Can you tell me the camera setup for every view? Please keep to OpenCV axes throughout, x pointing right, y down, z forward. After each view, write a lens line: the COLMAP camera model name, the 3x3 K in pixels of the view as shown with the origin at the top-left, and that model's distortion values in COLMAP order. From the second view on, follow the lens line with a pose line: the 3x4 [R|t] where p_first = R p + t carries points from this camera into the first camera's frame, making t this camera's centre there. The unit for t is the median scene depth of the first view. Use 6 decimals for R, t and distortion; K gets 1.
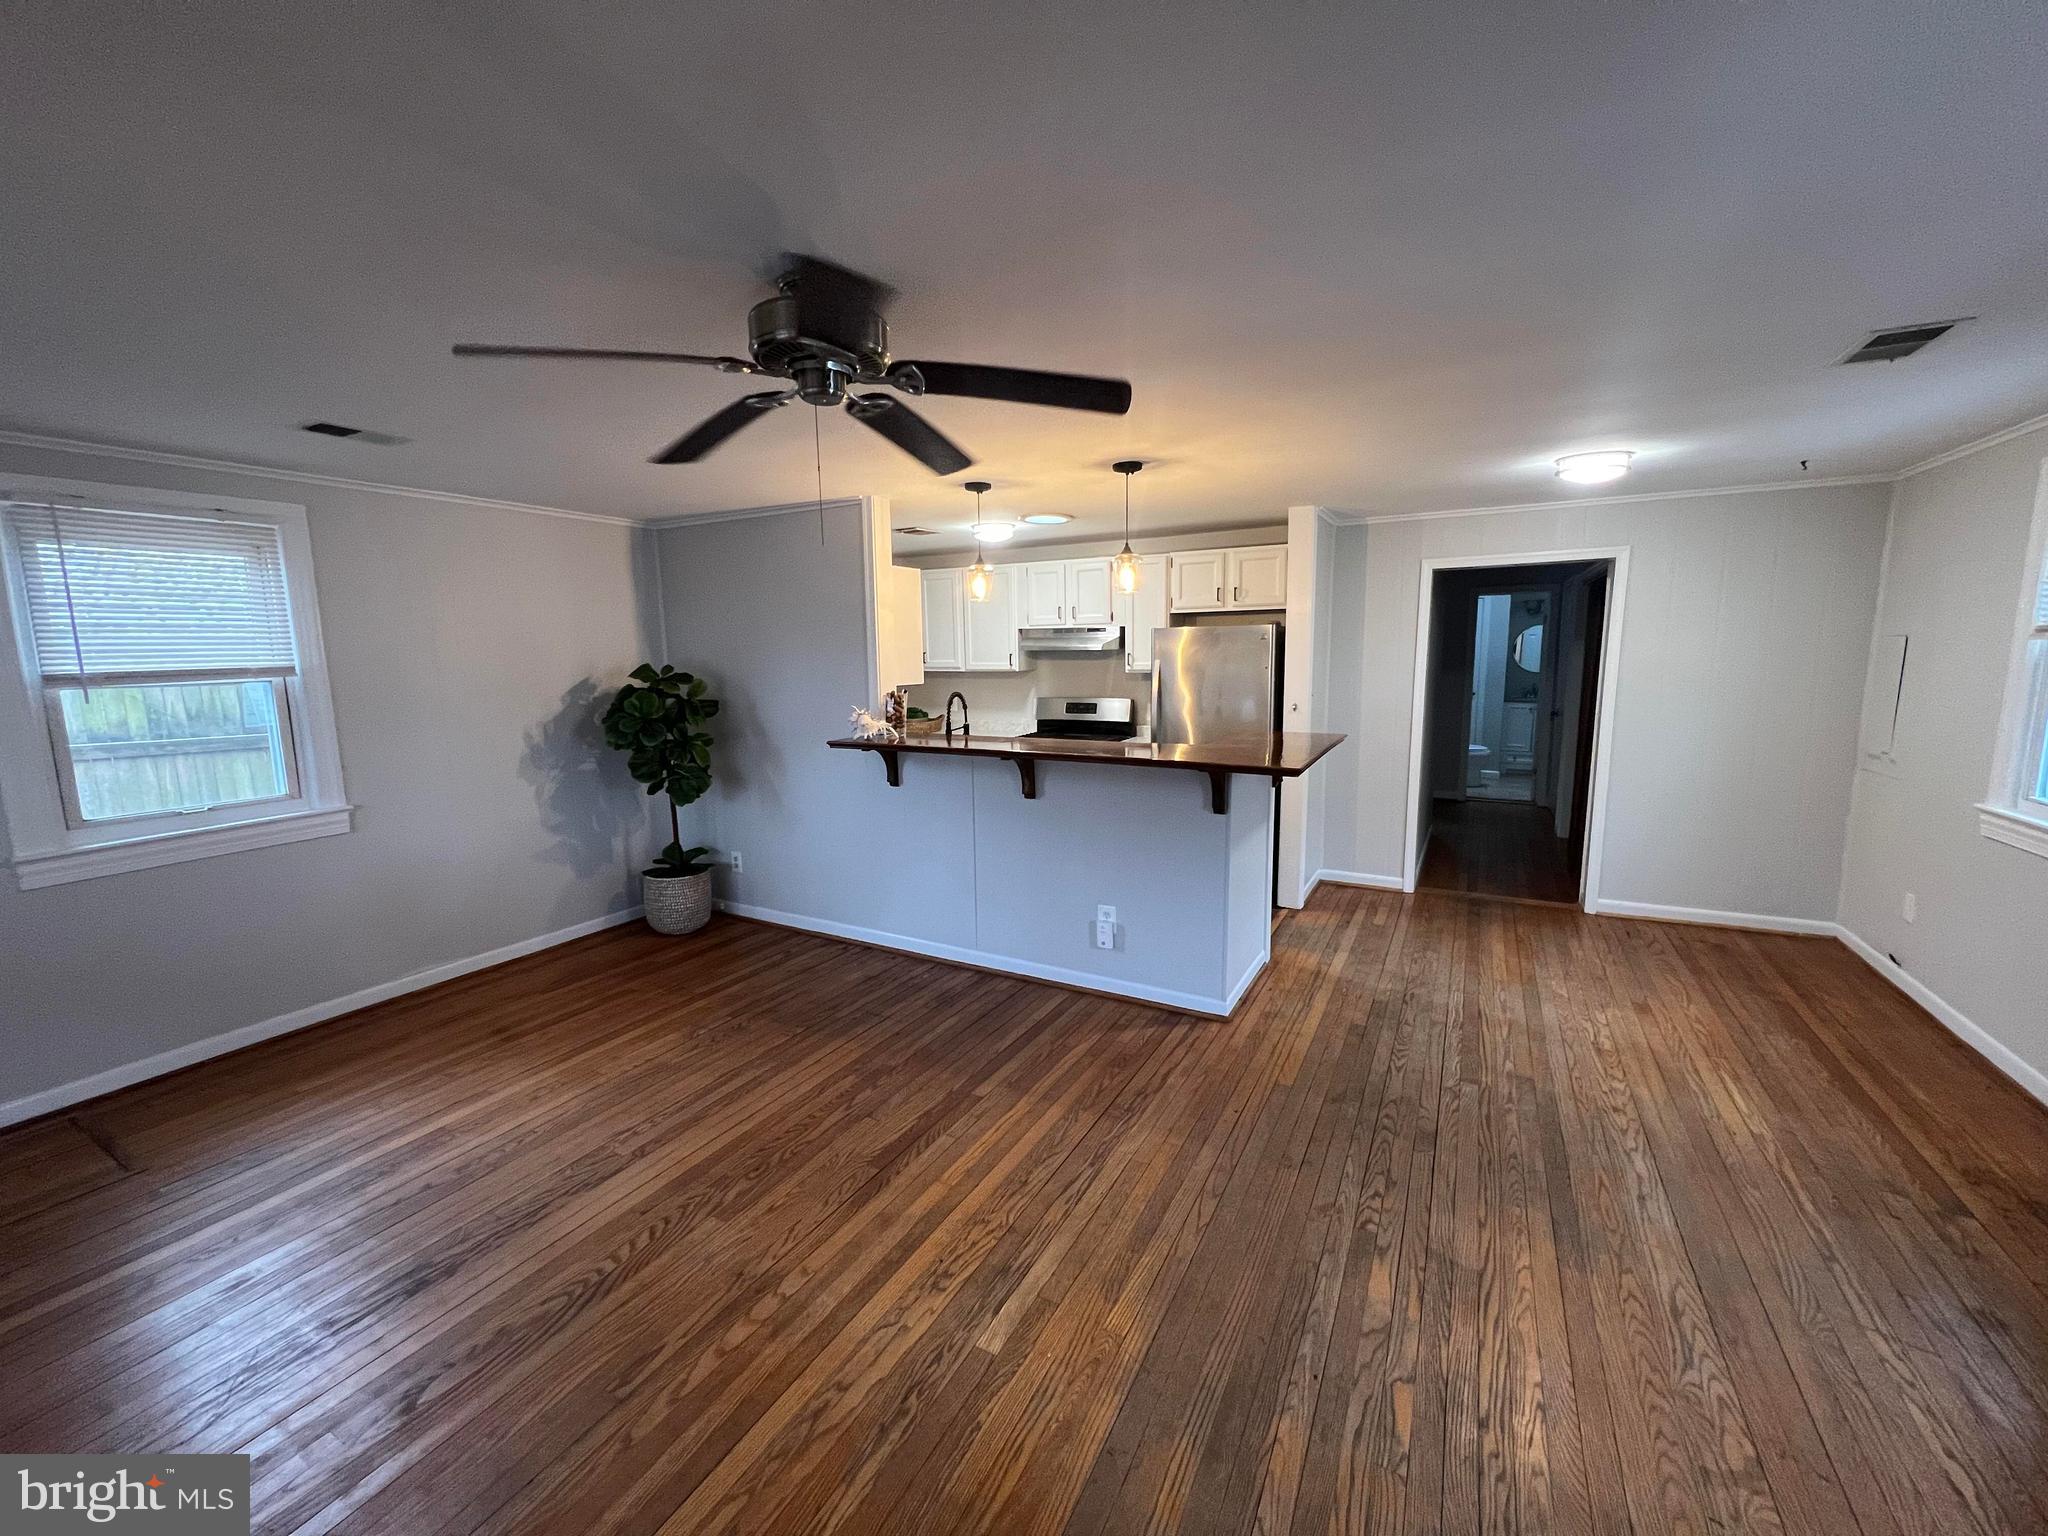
lens RADIAL K [[815.0, 0, 1024.0], [0, 815.0, 768.0], [0, 0, 1]] dist [-0.001553, -0.000810]
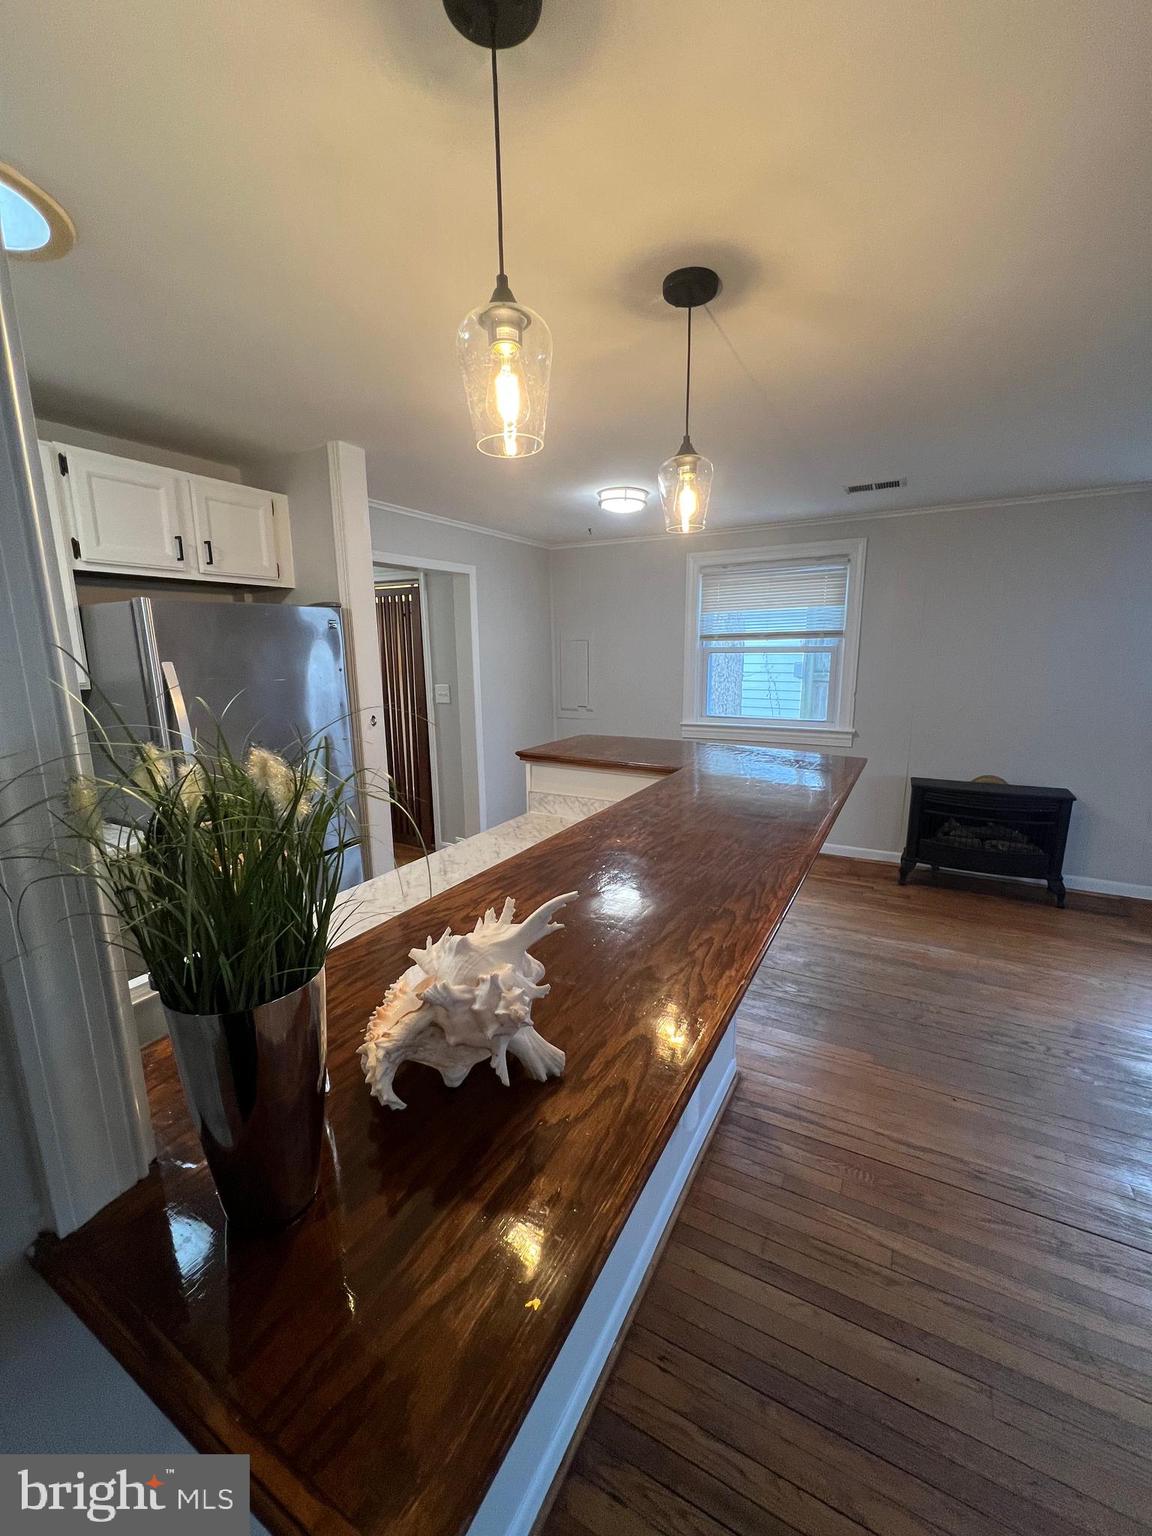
lens RADIAL K [[611.2, 0, 576.0], [0, 611.2, 768.0], [0, 0, 1]] dist [-0.001553, -0.000810]
pose [[-0.000120, -0.190885, 0.981612, -0.332534], [0.146992, 0.970946, 0.188829, -0.158492], [-0.989138, 0.144312, 0.027942, 1.133294]]
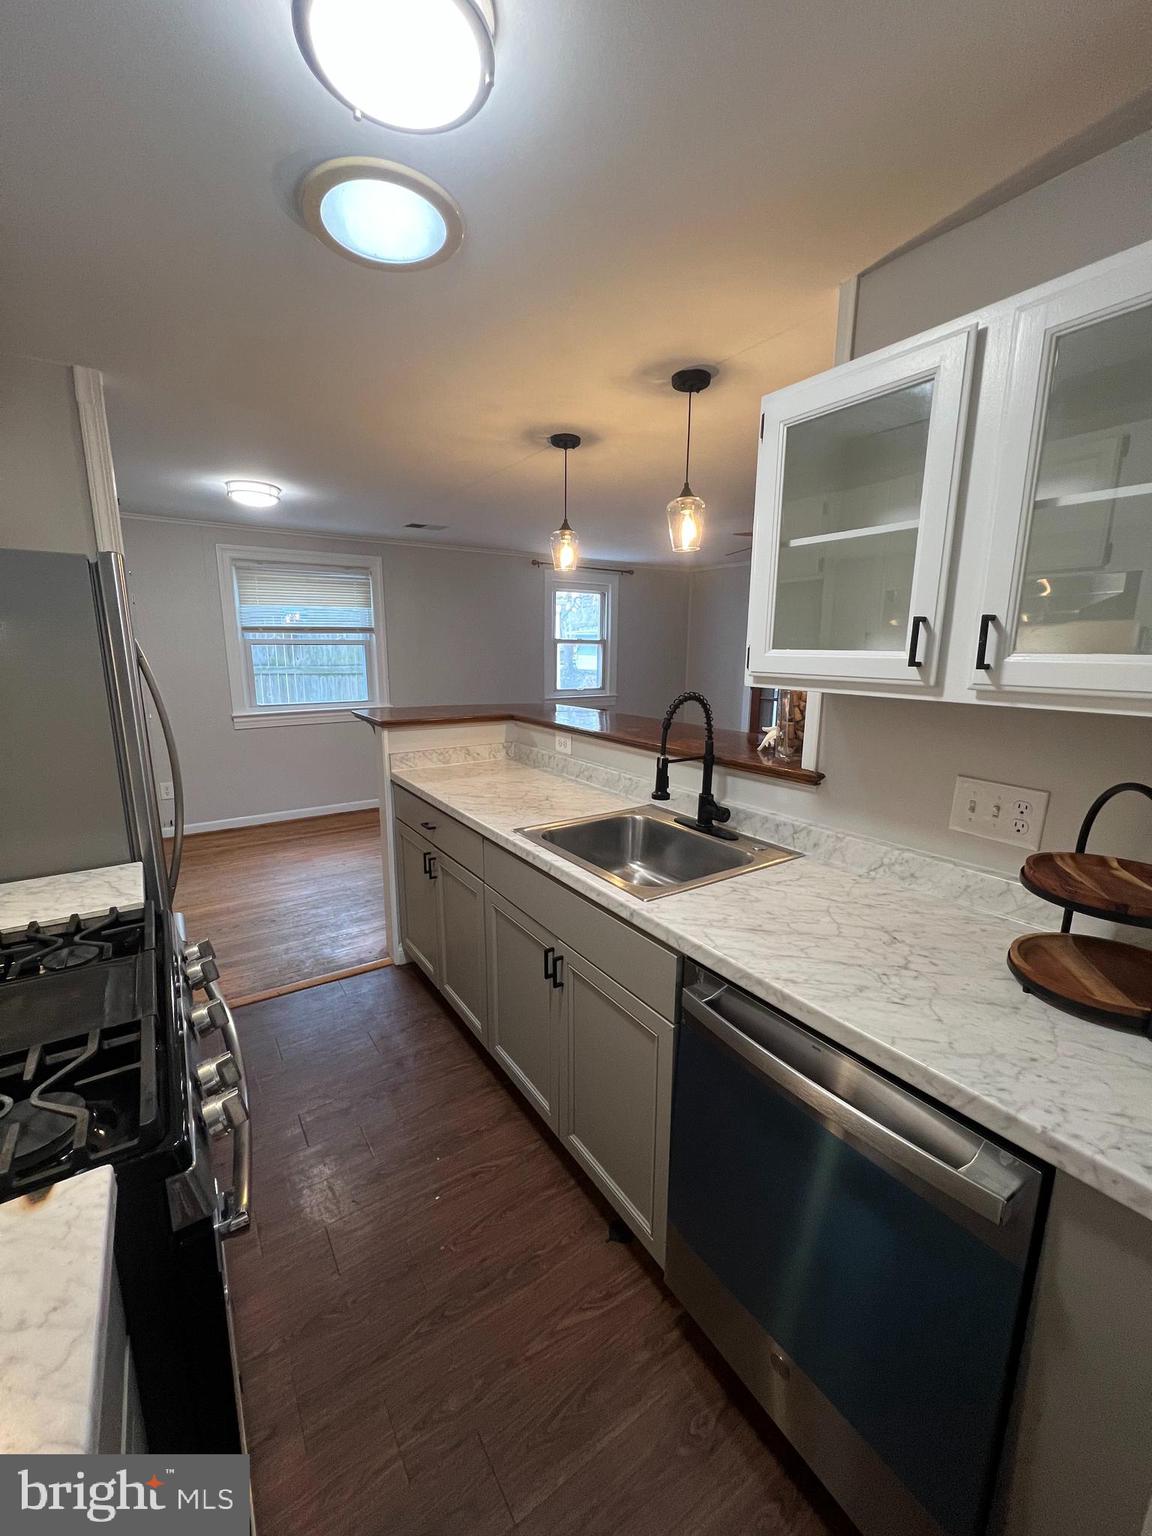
lens RADIAL K [[611.2, 0, 576.0], [0, 611.2, 768.0], [0, 0, 1]] dist [-0.001553, -0.000810]
pose [[-0.885042, -0.088127, 0.457094, -0.270103], [0.069890, 0.945632, 0.317640, -0.235293], [-0.460235, 0.313071, -0.830765, 1.756909]]
